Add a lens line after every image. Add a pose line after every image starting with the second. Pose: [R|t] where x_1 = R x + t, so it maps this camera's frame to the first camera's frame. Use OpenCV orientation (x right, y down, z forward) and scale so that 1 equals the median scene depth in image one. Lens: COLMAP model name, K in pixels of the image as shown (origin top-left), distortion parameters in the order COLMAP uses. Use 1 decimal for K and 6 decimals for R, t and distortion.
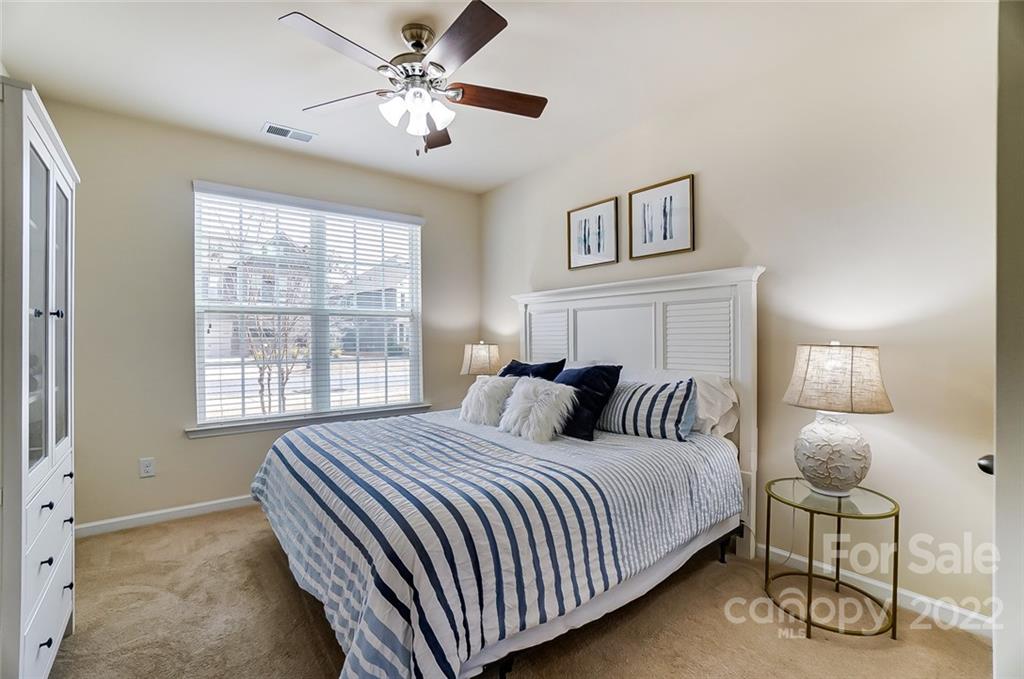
lens RADIAL K [[444.1, 0, 507.4], [0, 444.1, 345.5], [0, 0, 1]] dist [-0.036693, 0.000059]
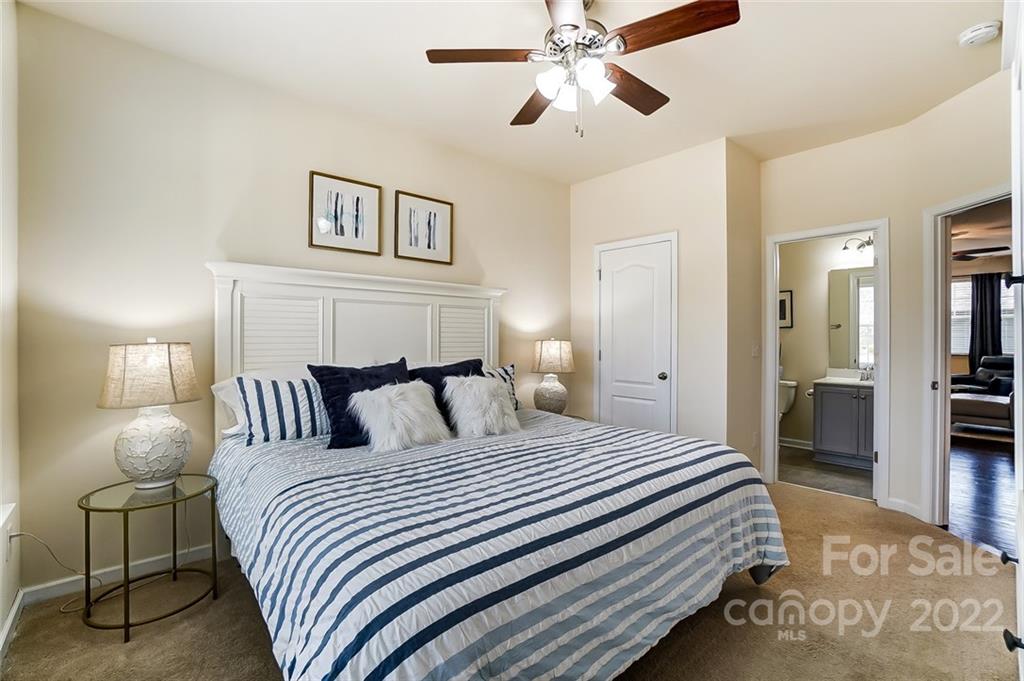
lens RADIAL K [[453.9, 0, 508.9], [0, 453.9, 350.8], [0, 0, 1]] dist [-0.064064, 0.027969]
pose [[-0.048041, -0.028514, 0.998438, -0.764750], [0.010597, 0.999522, 0.029055, -0.007650], [-0.998789, 0.011976, -0.047716, 0.793833]]
